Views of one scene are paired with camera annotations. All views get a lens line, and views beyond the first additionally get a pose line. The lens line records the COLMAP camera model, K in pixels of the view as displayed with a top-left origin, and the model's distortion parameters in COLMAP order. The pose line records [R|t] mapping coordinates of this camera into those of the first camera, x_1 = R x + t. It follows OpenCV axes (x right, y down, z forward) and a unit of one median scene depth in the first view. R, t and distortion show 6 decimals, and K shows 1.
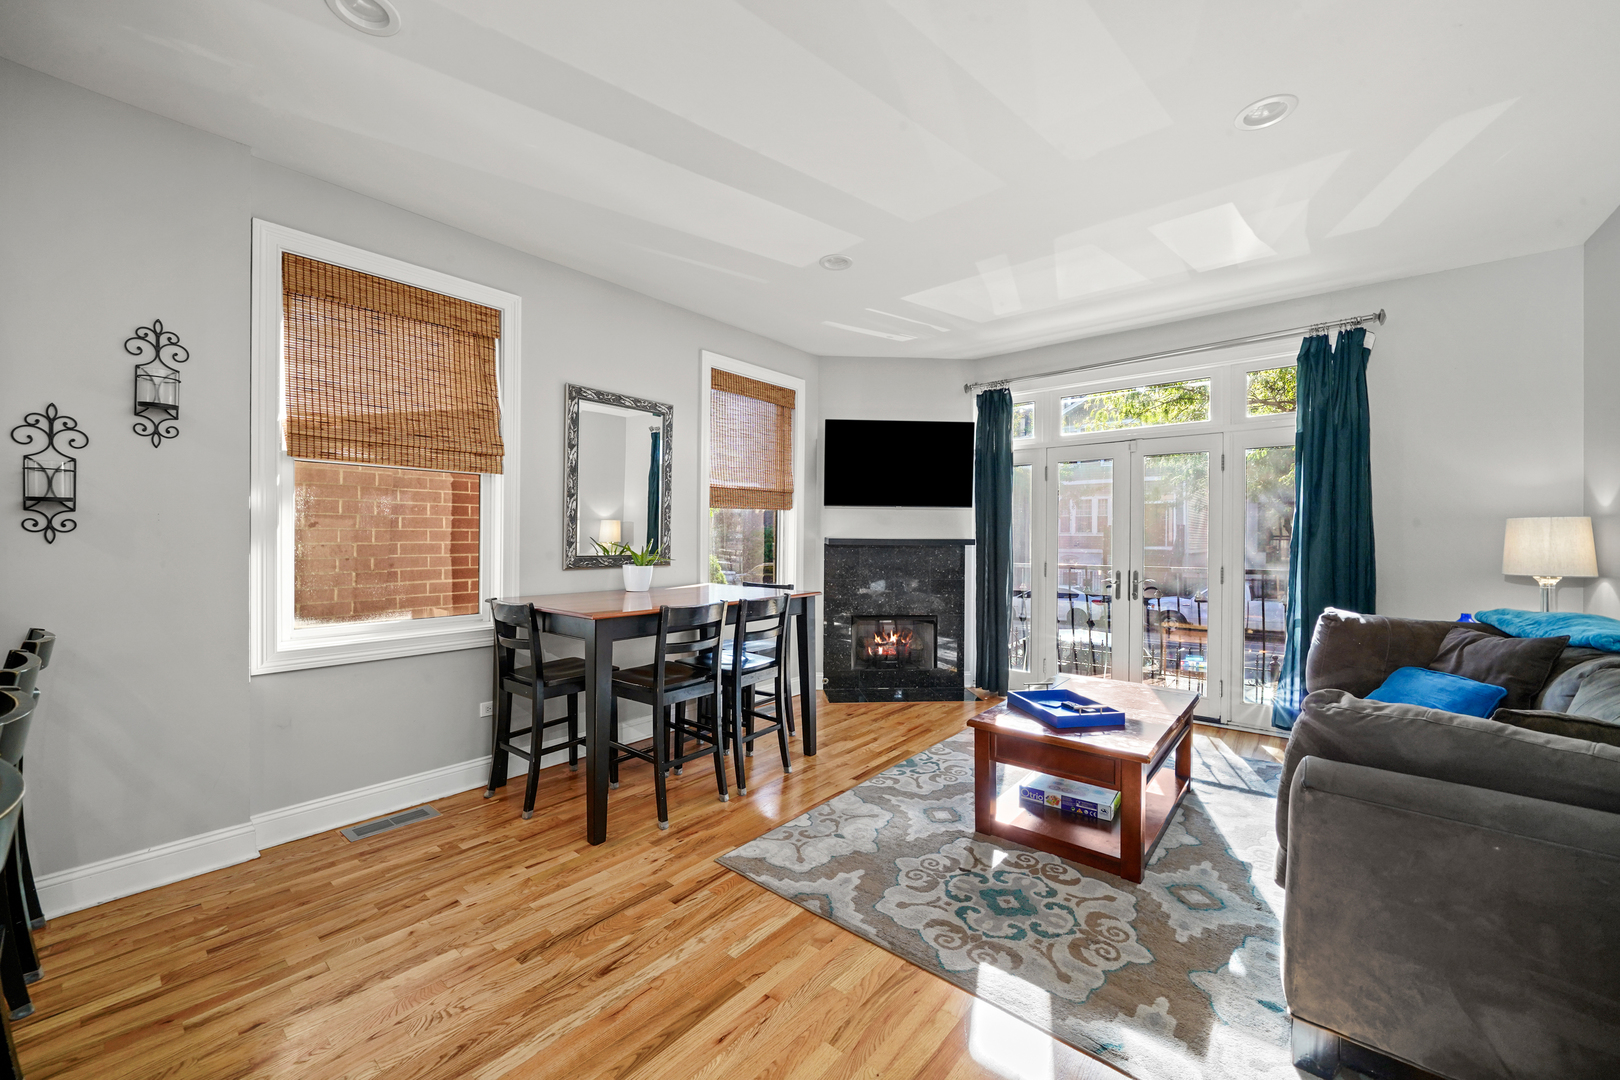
lens RADIAL K [[630.3, 0, 795.5], [0, 630.3, 540.3], [0, 0, 1]] dist [-0.006997, 0.000376]
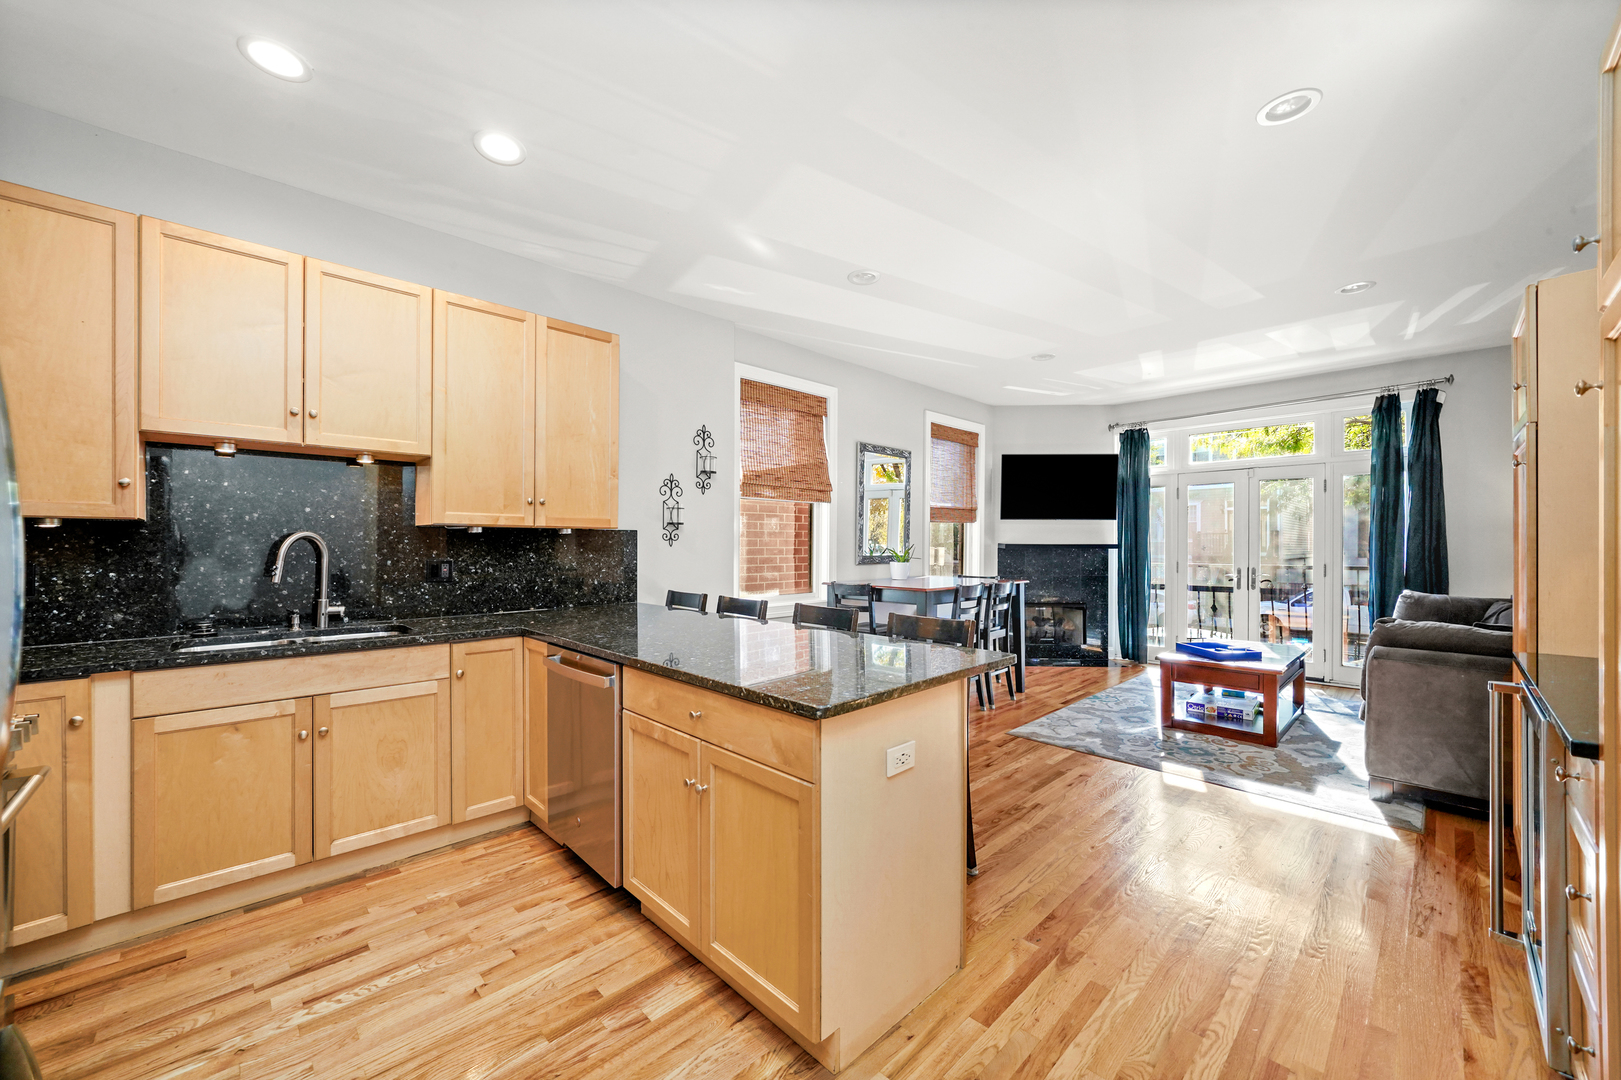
lens RADIAL K [[623.0, 0, 797.4], [0, 623.0, 546.2], [0, 0, 1]] dist [-0.005085, -0.000025]
pose [[0.994796, -0.003440, -0.101829, -0.370522], [0.003107, 0.999989, -0.003433, 0.007212], [0.101840, 0.003099, 0.994796, -0.523241]]
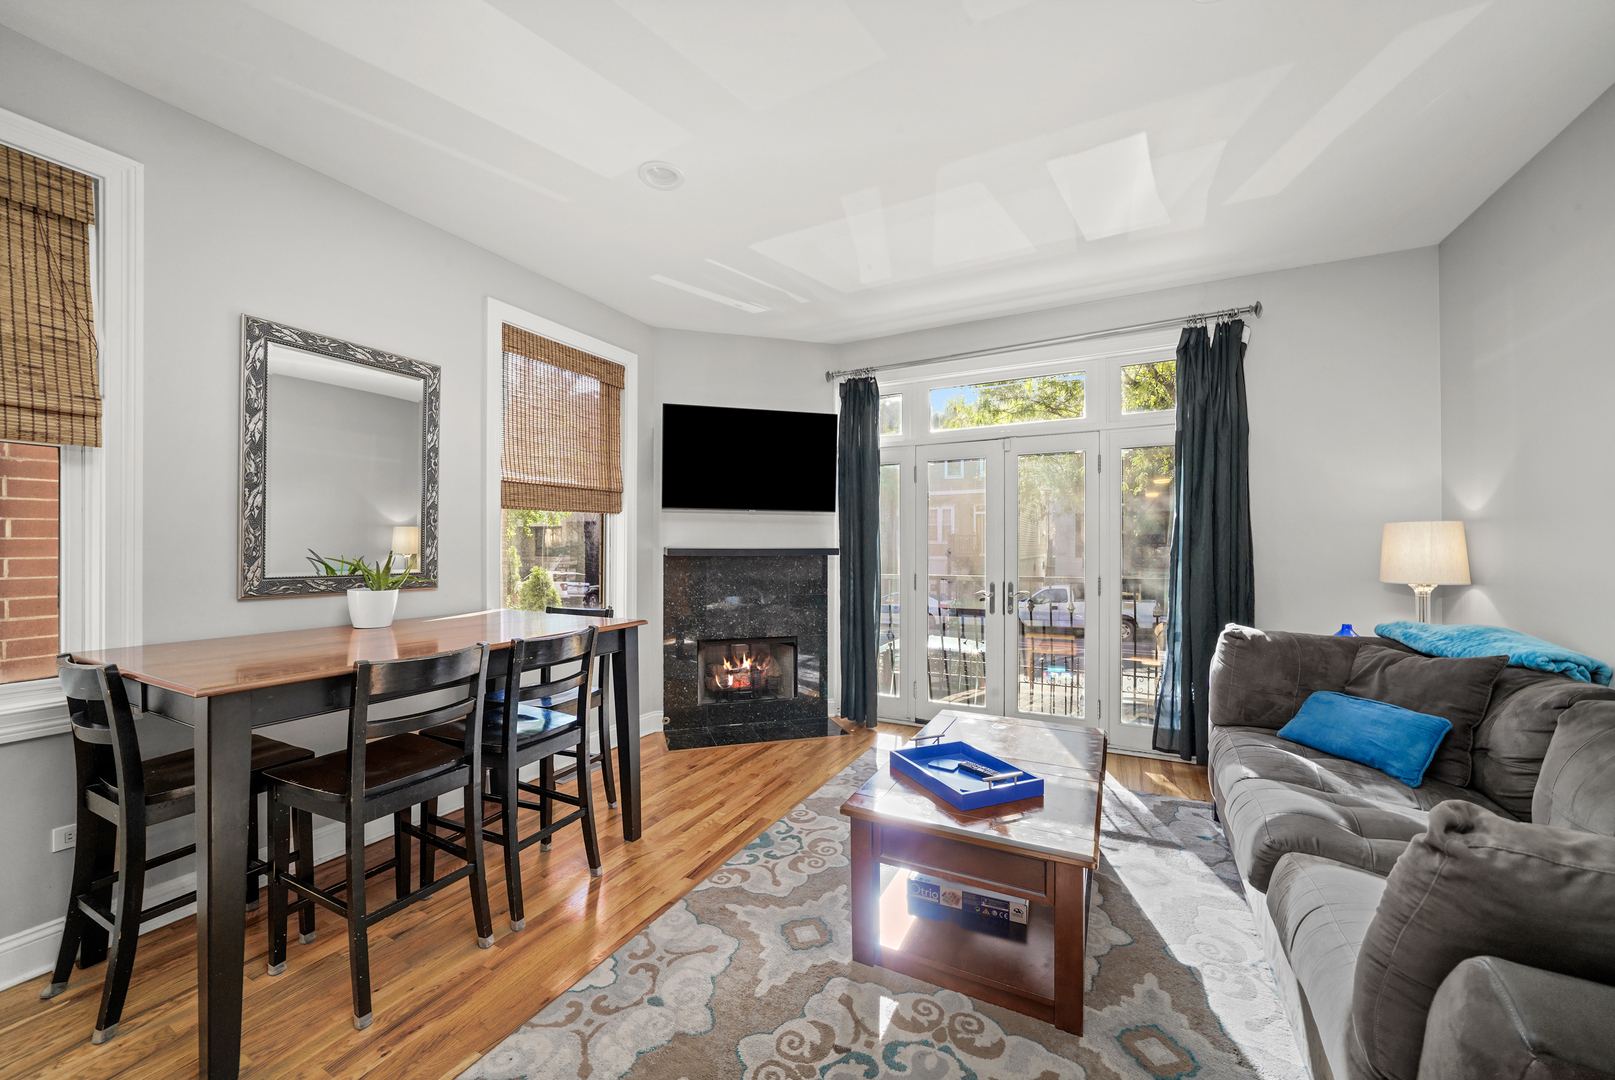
lens RADIAL K [[620.7, 0, 794.4], [0, 620.7, 546.2], [0, 0, 1]] dist [-0.005085, -0.000025]
pose [[0.976260, -0.005377, 0.216536, 0.057839], [0.006540, 0.999968, -0.004655, -0.001642], [-0.216504, 0.005960, 0.976264, 0.260957]]
